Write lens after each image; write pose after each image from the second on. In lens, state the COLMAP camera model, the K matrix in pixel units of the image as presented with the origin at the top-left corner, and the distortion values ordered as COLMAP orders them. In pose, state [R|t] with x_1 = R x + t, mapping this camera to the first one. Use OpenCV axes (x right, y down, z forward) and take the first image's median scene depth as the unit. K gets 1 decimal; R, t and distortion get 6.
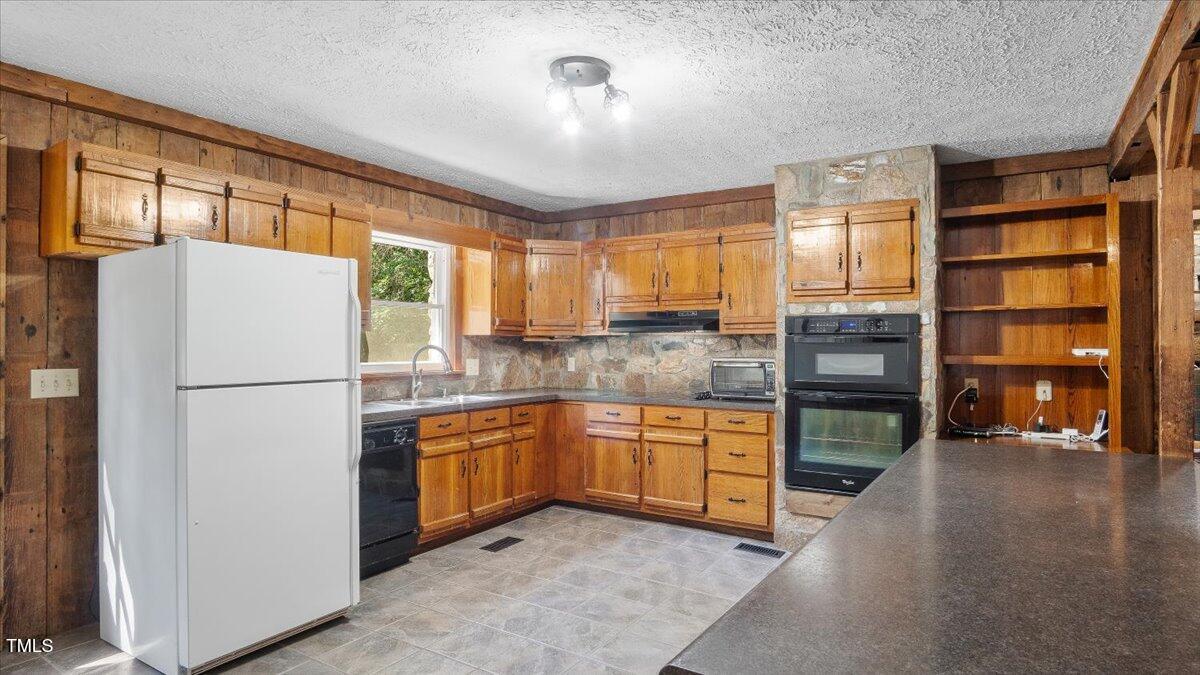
lens RADIAL K [[674.7, 0, 631.3], [0, 674.7, 347.9], [0, 0, 1]] dist [-0.037163, 0.002127]
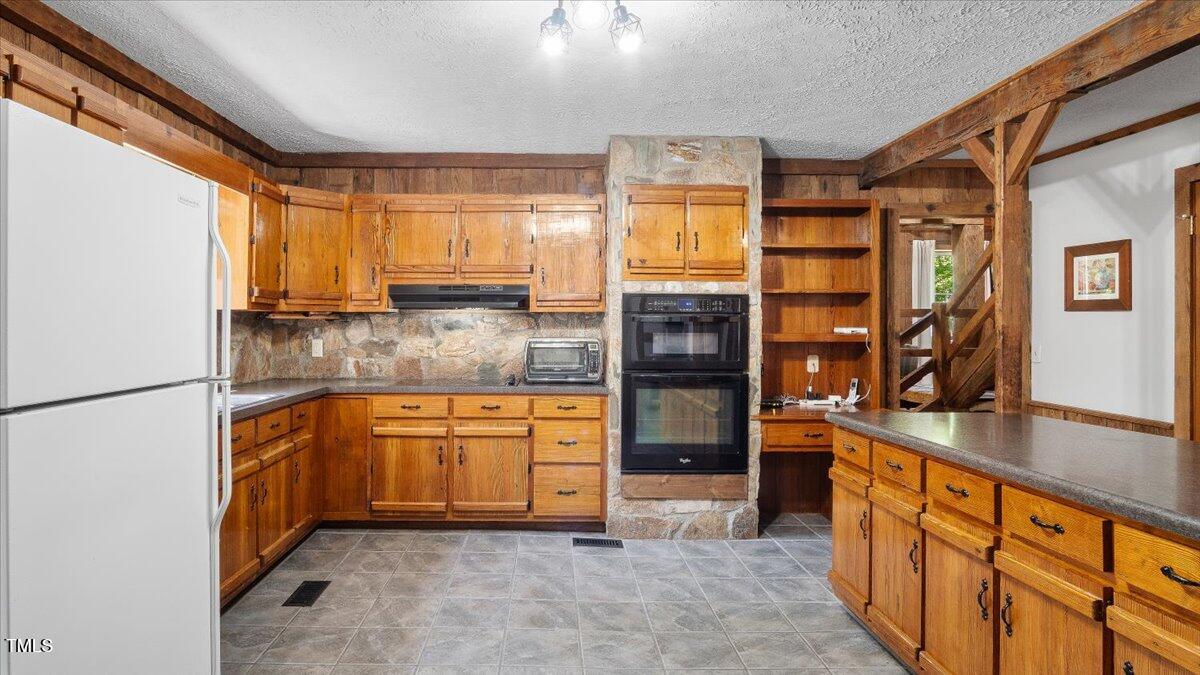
lens RADIAL K [[674.7, 0, 599.0], [0, 674.7, 327.4], [0, 0, 1]] dist [-0.037163, 0.002127]
pose [[0.841970, -0.000993, 0.539523, -0.304656], [0.001005, 0.999999, 0.000272, 0.000289], [-0.539523, 0.000313, 0.841971, 0.202051]]
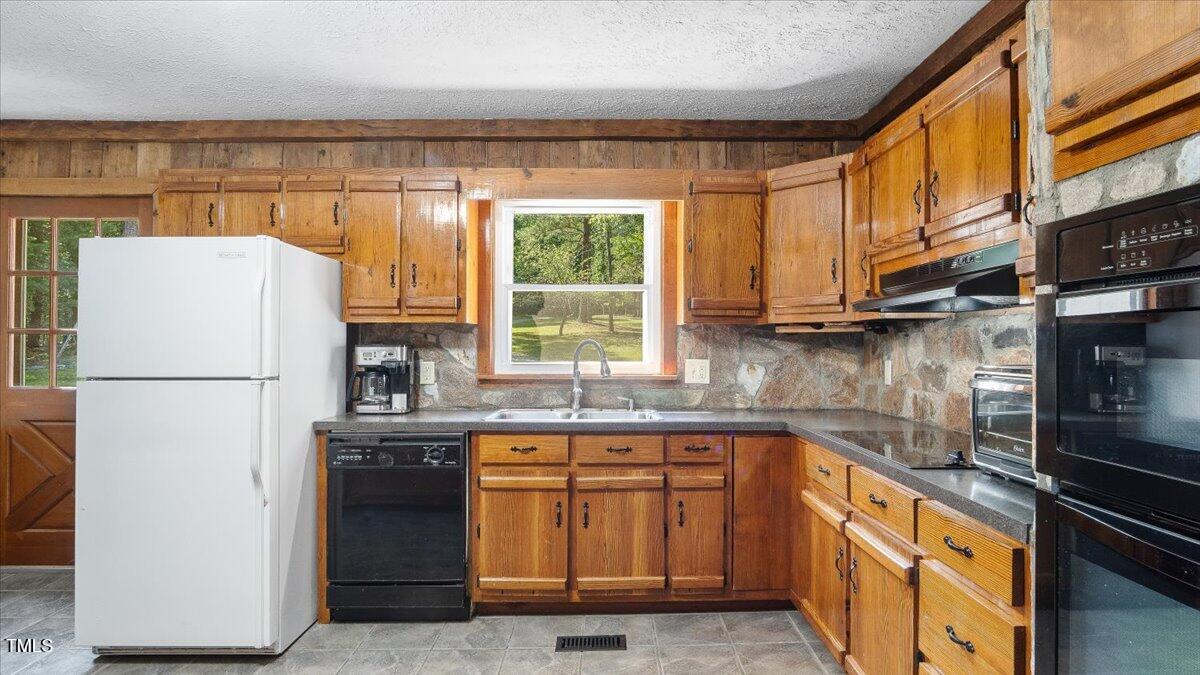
lens RADIAL K [[674.7, 0, 619.5], [0, 674.7, 340.0], [0, 0, 1]] dist [-0.037163, 0.002127]
pose [[0.505350, -0.008008, -0.862877, 0.370722], [-0.001725, 0.999946, -0.010290, 0.004390], [0.862913, 0.006688, 0.505309, 0.669760]]
